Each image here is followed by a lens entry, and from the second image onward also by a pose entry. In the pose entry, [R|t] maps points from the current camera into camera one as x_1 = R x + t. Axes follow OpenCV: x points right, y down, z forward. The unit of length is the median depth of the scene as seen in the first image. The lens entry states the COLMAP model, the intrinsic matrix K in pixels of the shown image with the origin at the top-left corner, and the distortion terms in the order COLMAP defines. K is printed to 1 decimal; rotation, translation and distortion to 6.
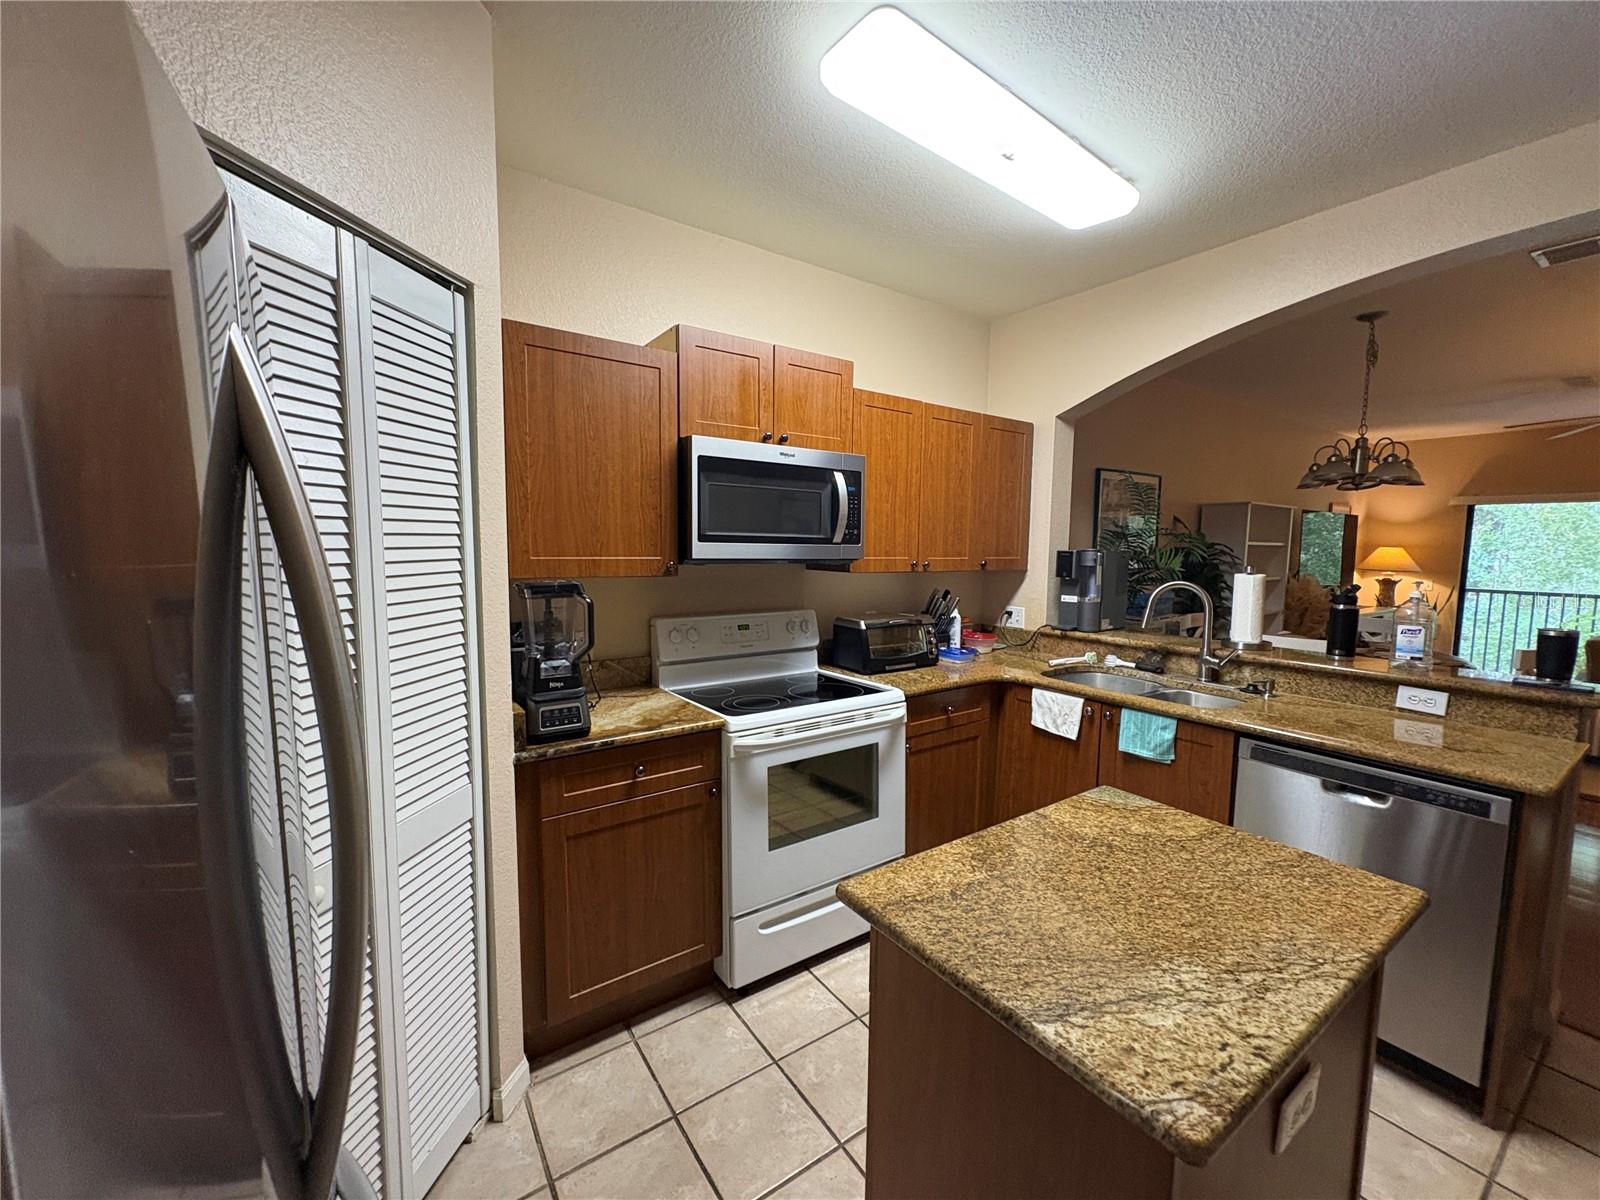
lens RADIAL K [[633.6, 0, 800.0], [0, 633.6, 600.0], [0, 0, 1]] dist [0.000427, 0.000265]
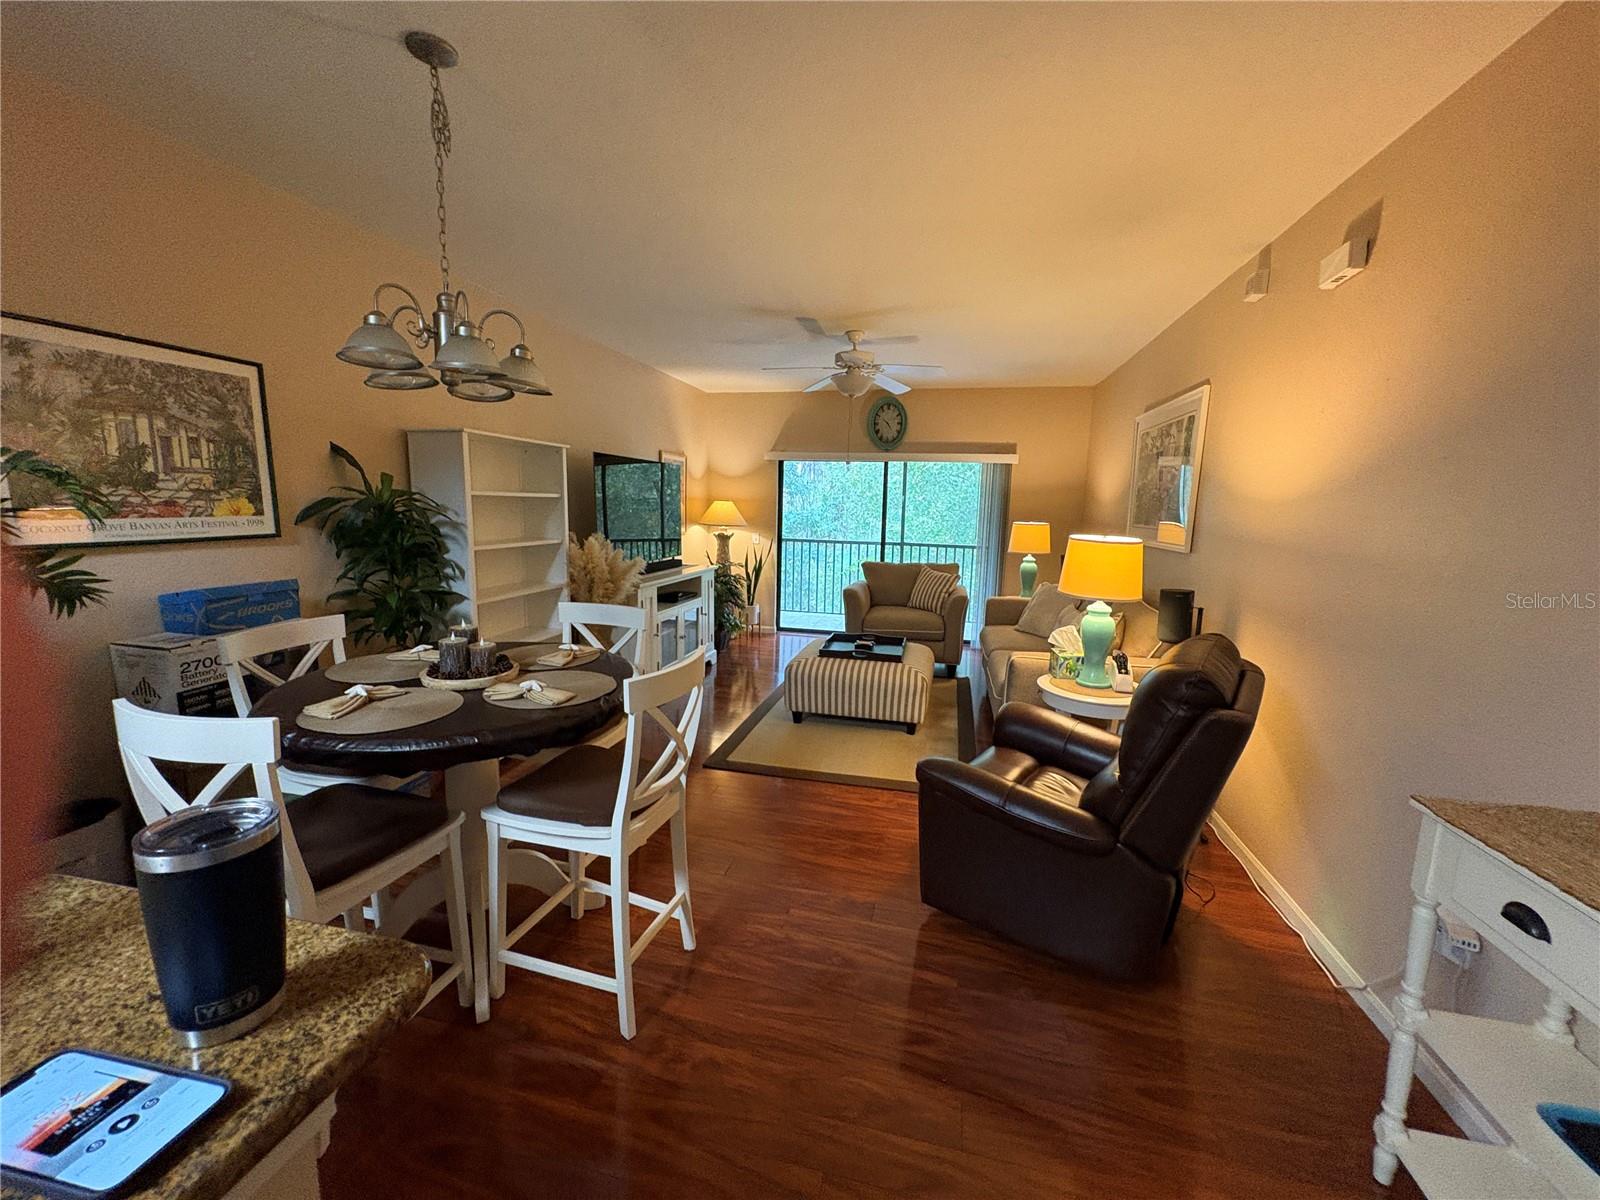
lens RADIAL K [[633.6, 0, 800.0], [0, 633.6, 600.0], [0, 0, 1]] dist [0.000427, 0.000265]
pose [[0.741877, -0.097238, 0.663448, 0.836233], [0.047799, 0.994581, 0.092321, -0.037257], [-0.668831, -0.036779, 0.742504, 0.449620]]
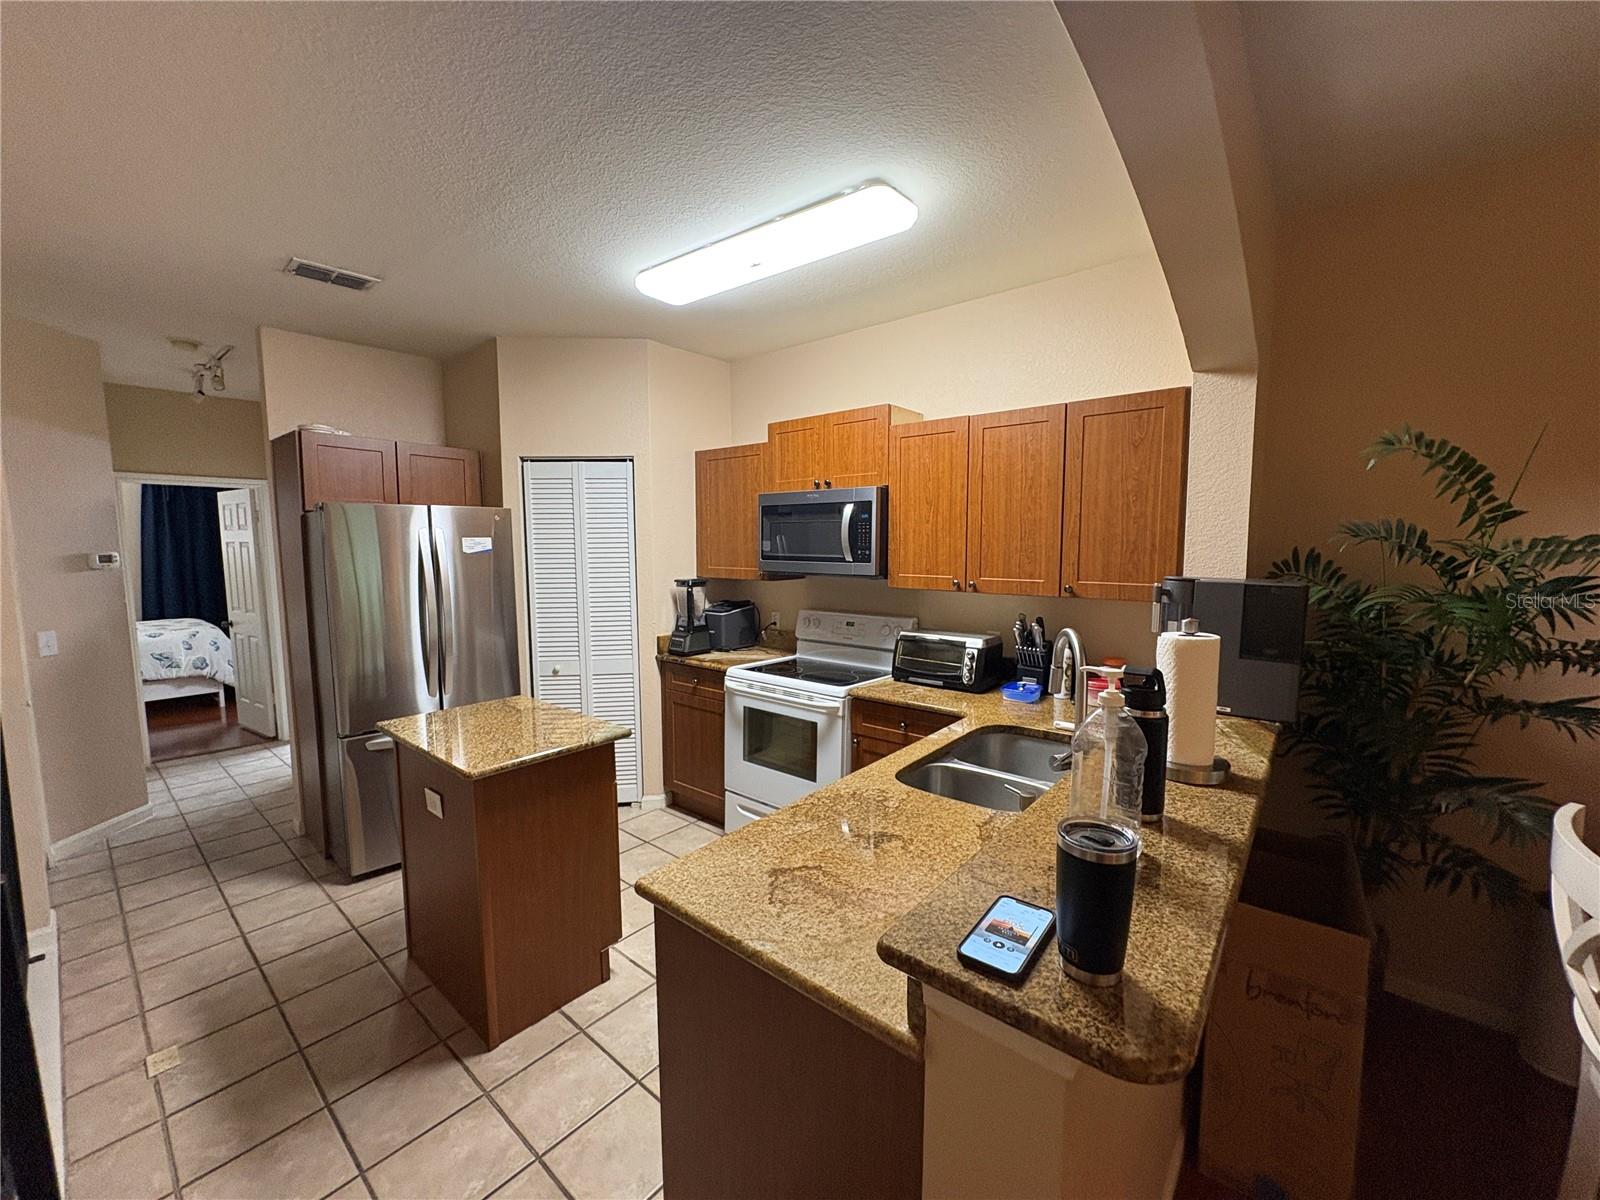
lens RADIAL K [[633.6, 0, 800.0], [0, 633.6, 600.0], [0, 0, 1]] dist [0.000427, 0.000265]
pose [[0.271458, 0.077215, -0.959348, 1.082280], [-0.077103, 0.995318, 0.058293, -0.071498], [0.959357, 0.058144, 0.276140, 0.510279]]
